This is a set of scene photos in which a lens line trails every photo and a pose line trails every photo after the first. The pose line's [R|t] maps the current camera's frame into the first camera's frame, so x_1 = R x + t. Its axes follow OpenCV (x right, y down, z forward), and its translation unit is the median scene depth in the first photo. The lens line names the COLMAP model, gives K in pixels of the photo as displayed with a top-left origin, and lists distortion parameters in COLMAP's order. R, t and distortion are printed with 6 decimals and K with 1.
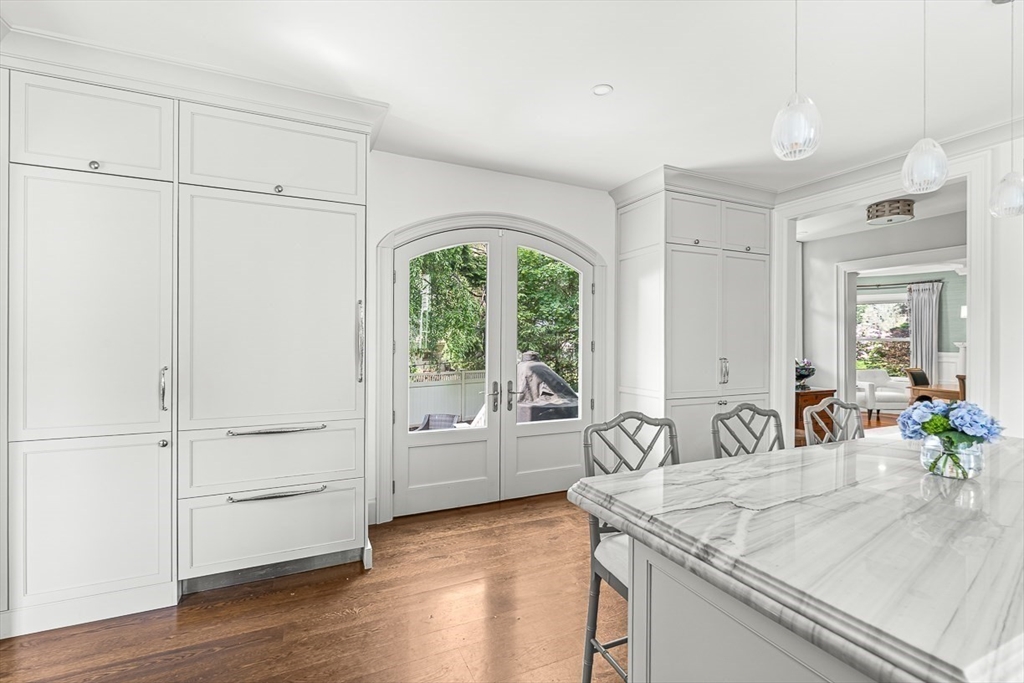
lens RADIAL K [[452.9, 0, 512.0], [0, 452.9, 341.5], [0, 0, 1]] dist [-0.007143, 0.000659]
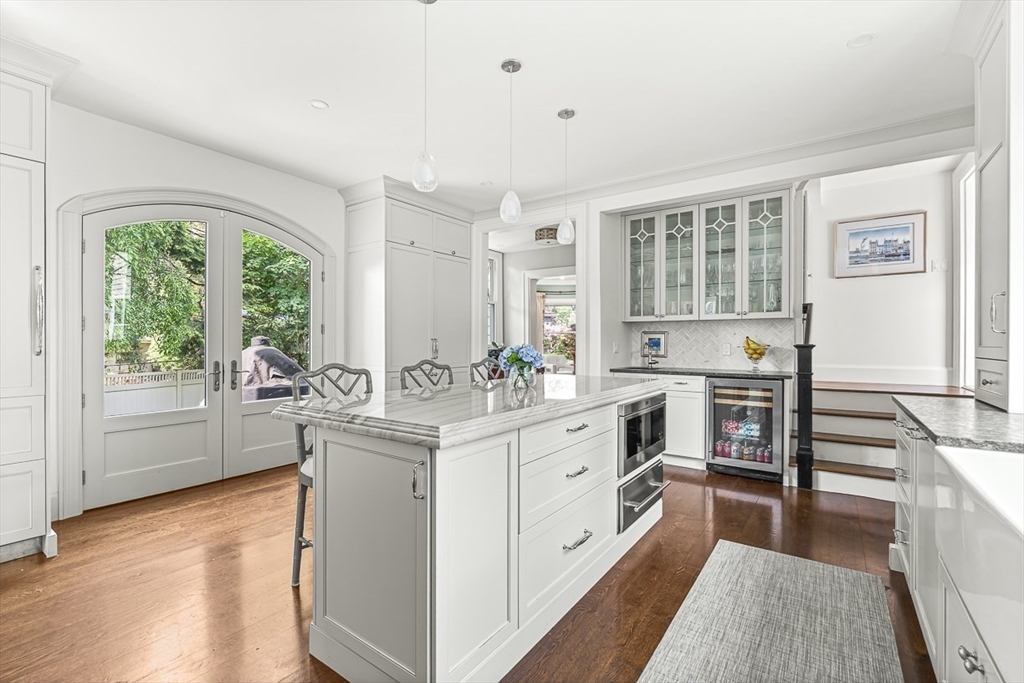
lens RADIAL K [[452.9, 0, 512.0], [0, 452.9, 341.5], [0, 0, 1]] dist [-0.007143, 0.000659]
pose [[0.863622, -0.004393, 0.504121, 0.026935], [0.004511, 0.999989, 0.000986, 0.051484], [-0.504120, 0.001422, 0.863632, -0.213708]]
